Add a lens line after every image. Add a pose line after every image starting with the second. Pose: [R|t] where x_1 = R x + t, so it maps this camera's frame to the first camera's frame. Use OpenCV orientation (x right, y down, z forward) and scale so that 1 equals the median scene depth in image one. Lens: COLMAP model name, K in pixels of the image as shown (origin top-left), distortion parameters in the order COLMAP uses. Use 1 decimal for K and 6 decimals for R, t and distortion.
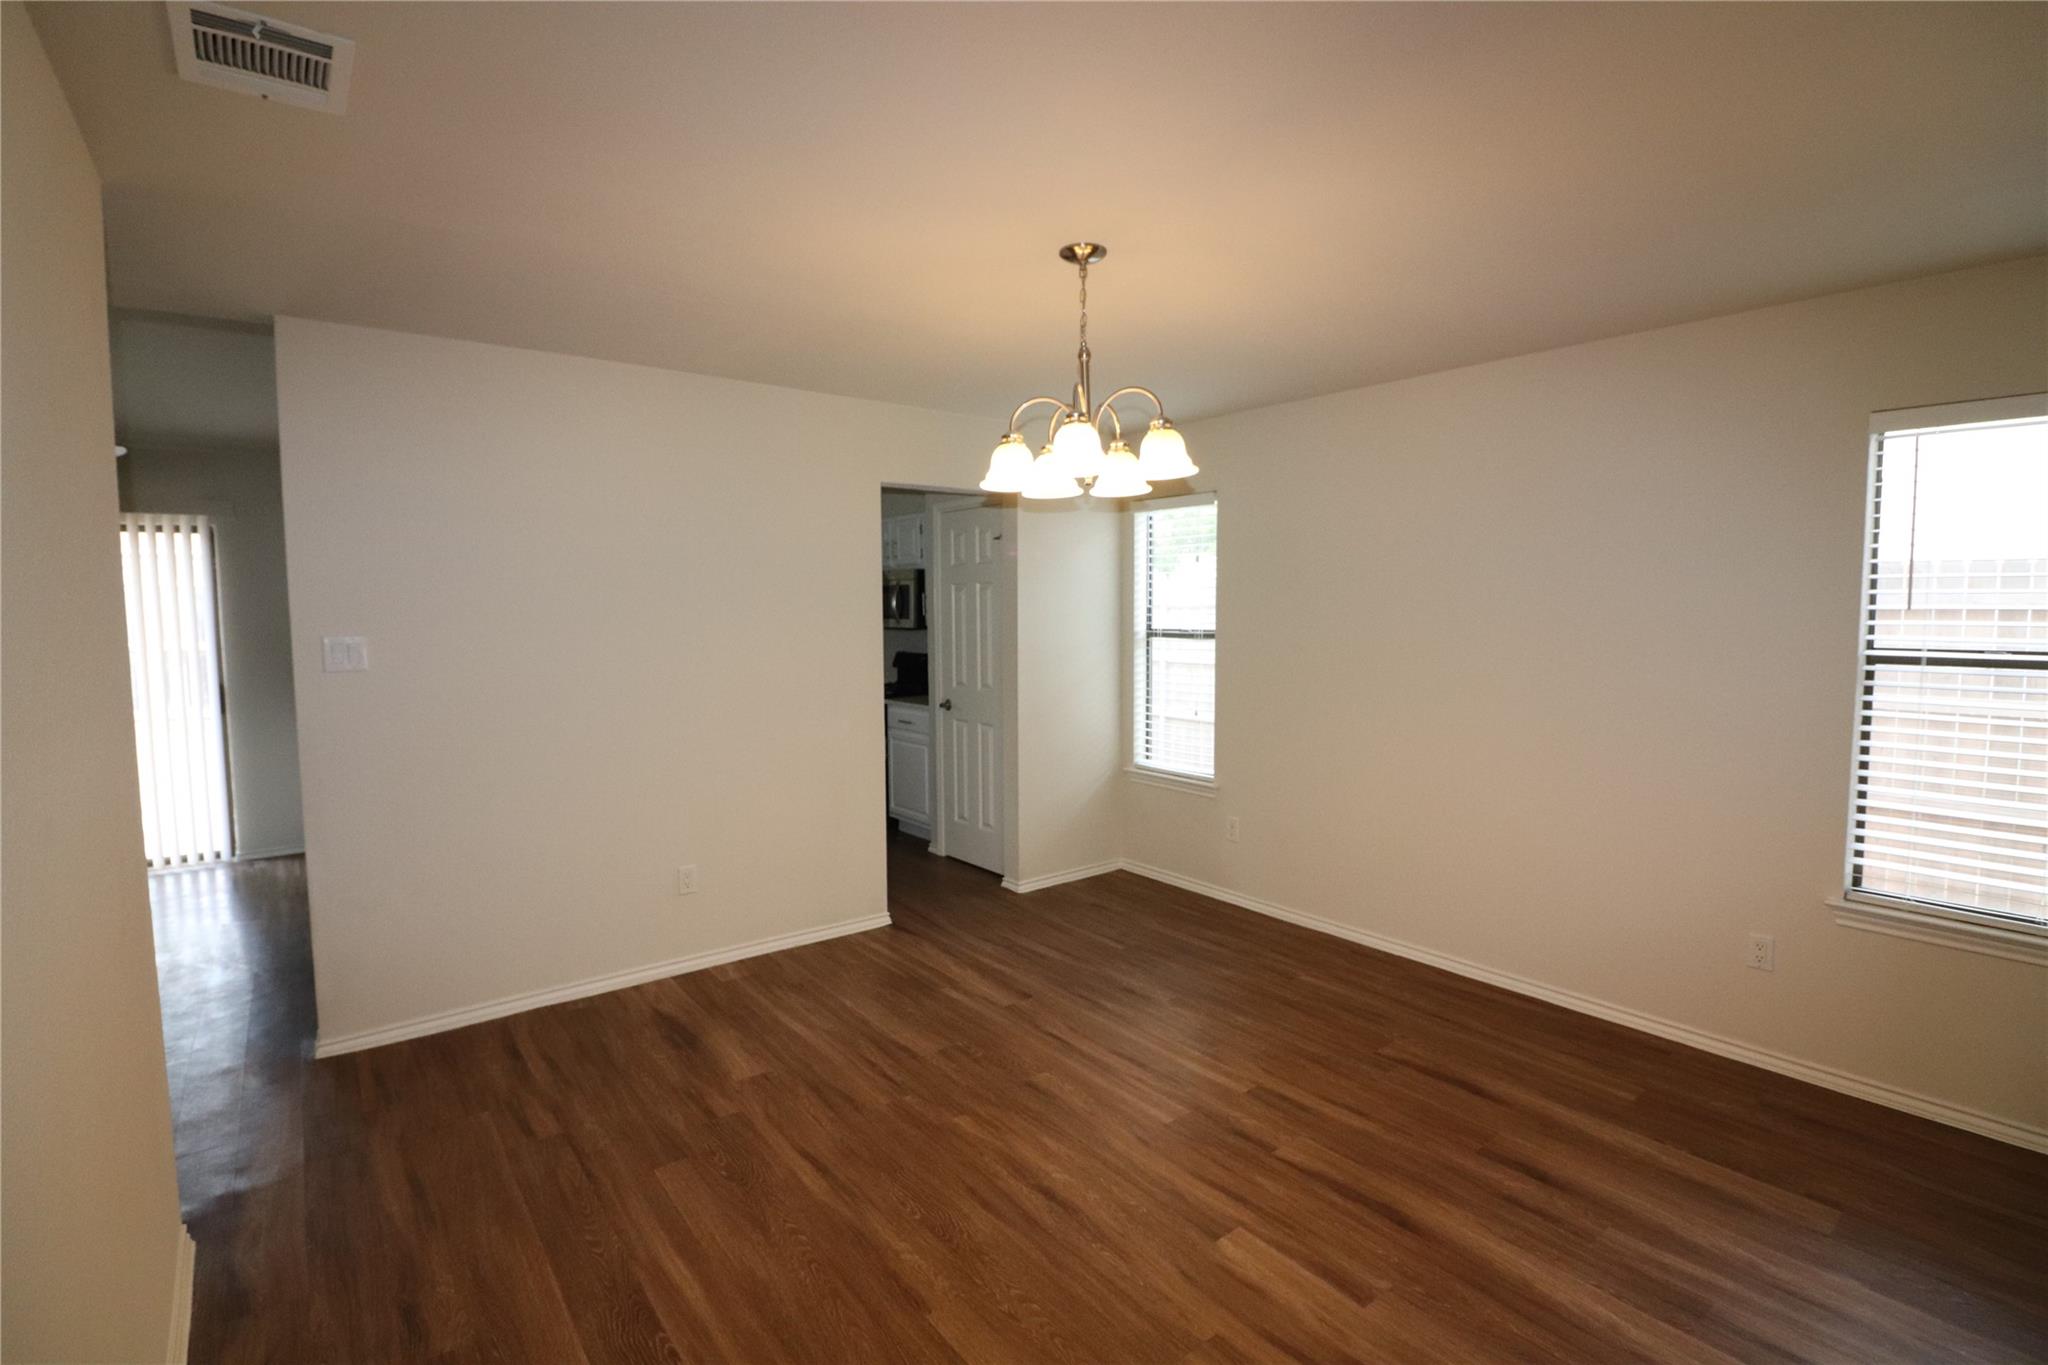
lens RADIAL K [[953.2, 0, 1019.1], [0, 953.2, 674.8], [0, 0, 1]] dist [-0.015771, -0.000173]
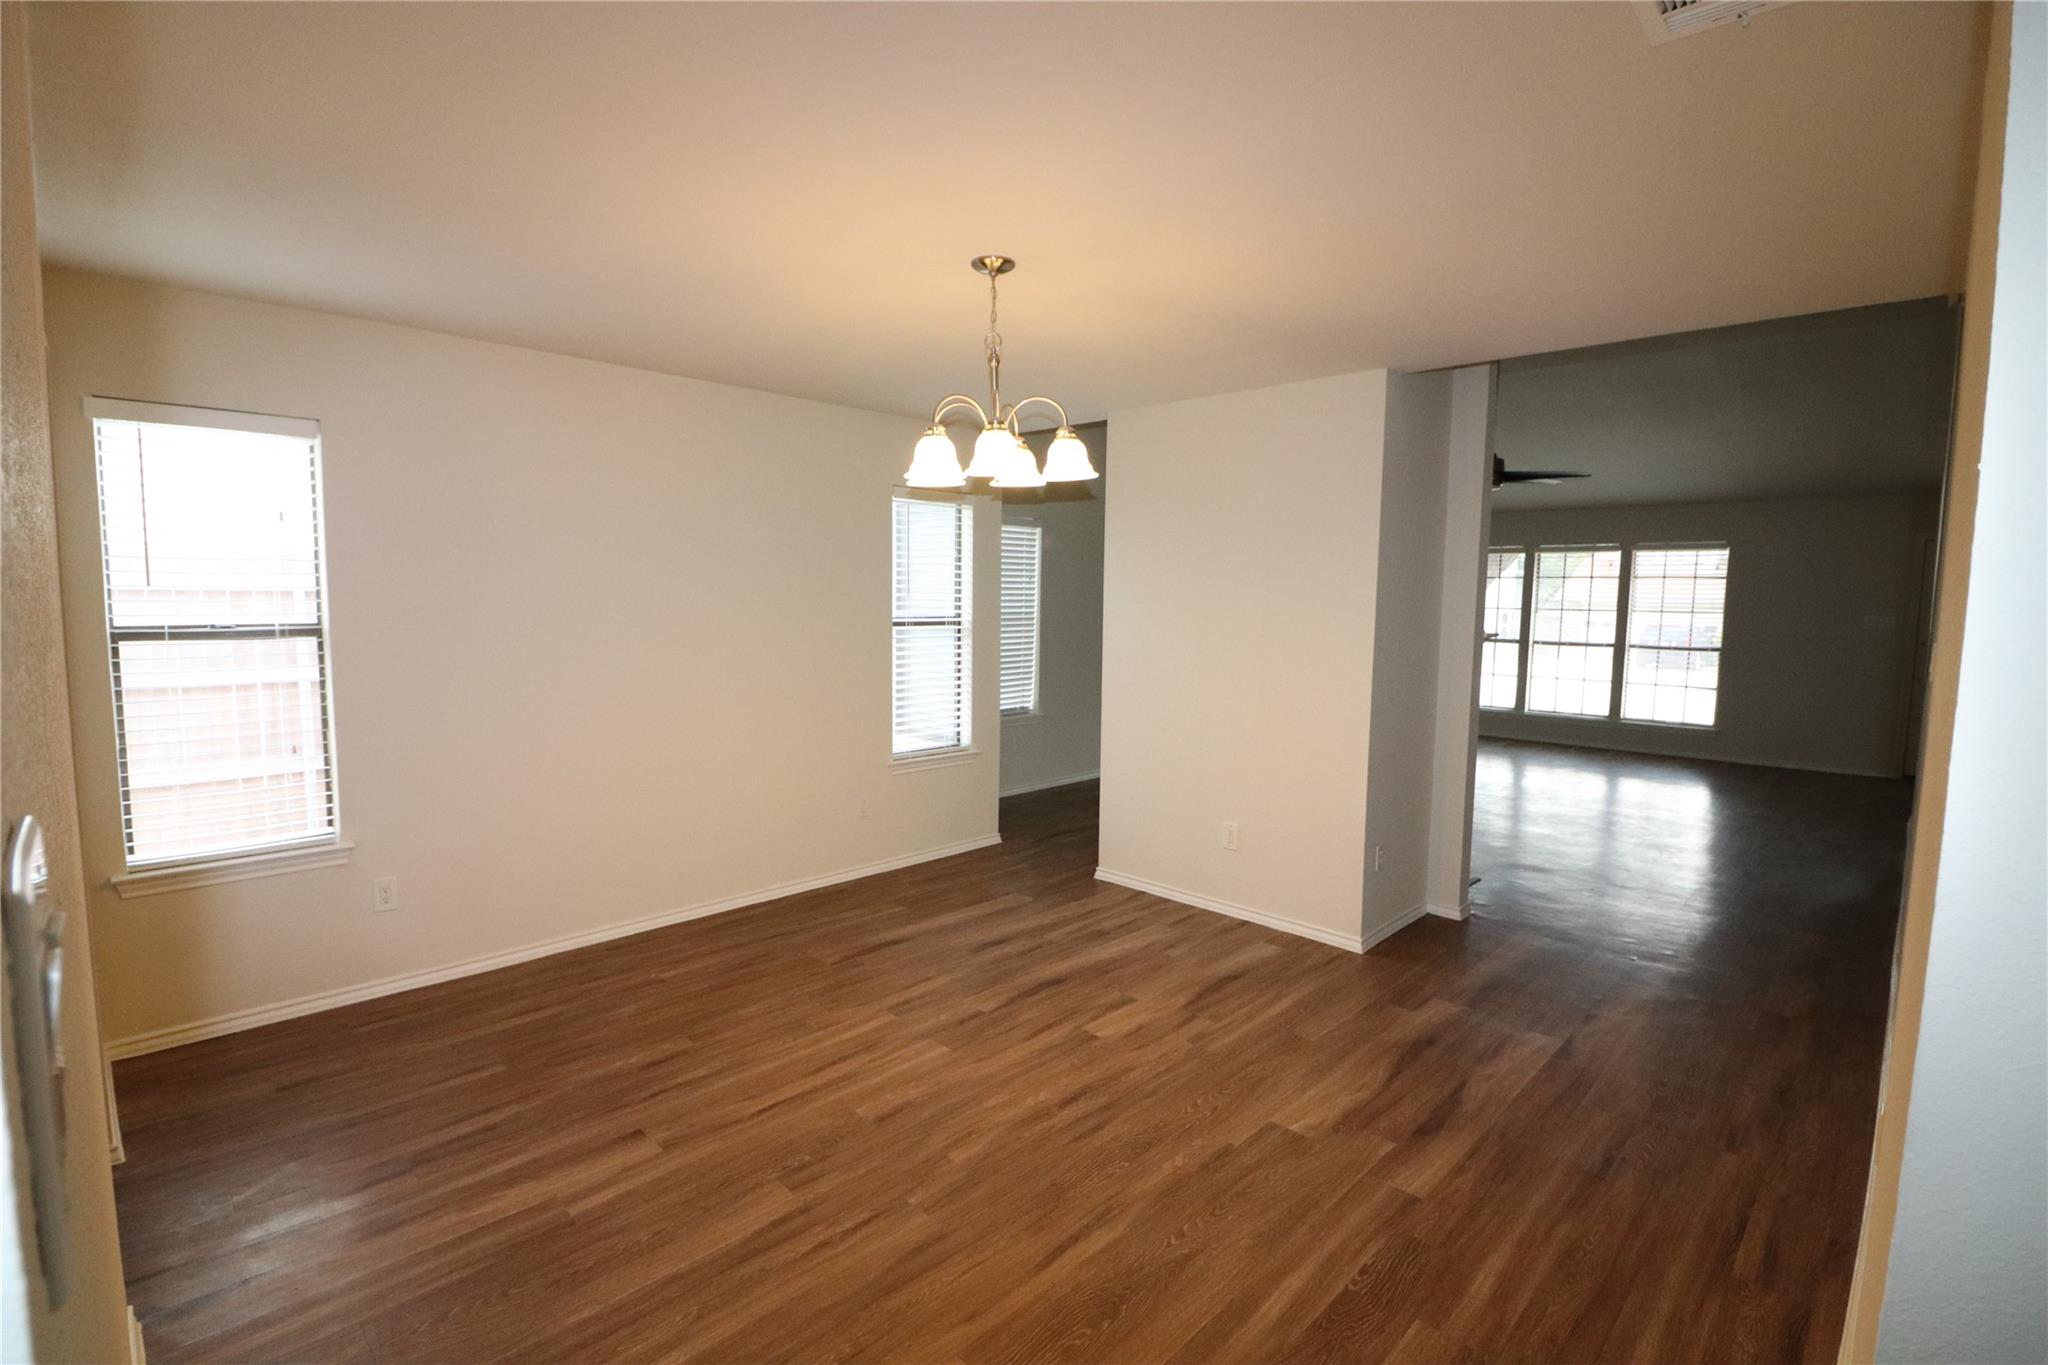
lens RADIAL K [[944.5, 0, 1017.1], [0, 944.5, 682.2], [0, 0, 1]] dist [-0.001952, -0.000879]
pose [[-0.138449, -0.091445, 0.986139, -0.891022], [0.061216, 0.993034, 0.100679, -0.069960], [-0.988476, 0.074307, -0.131886, 0.993991]]
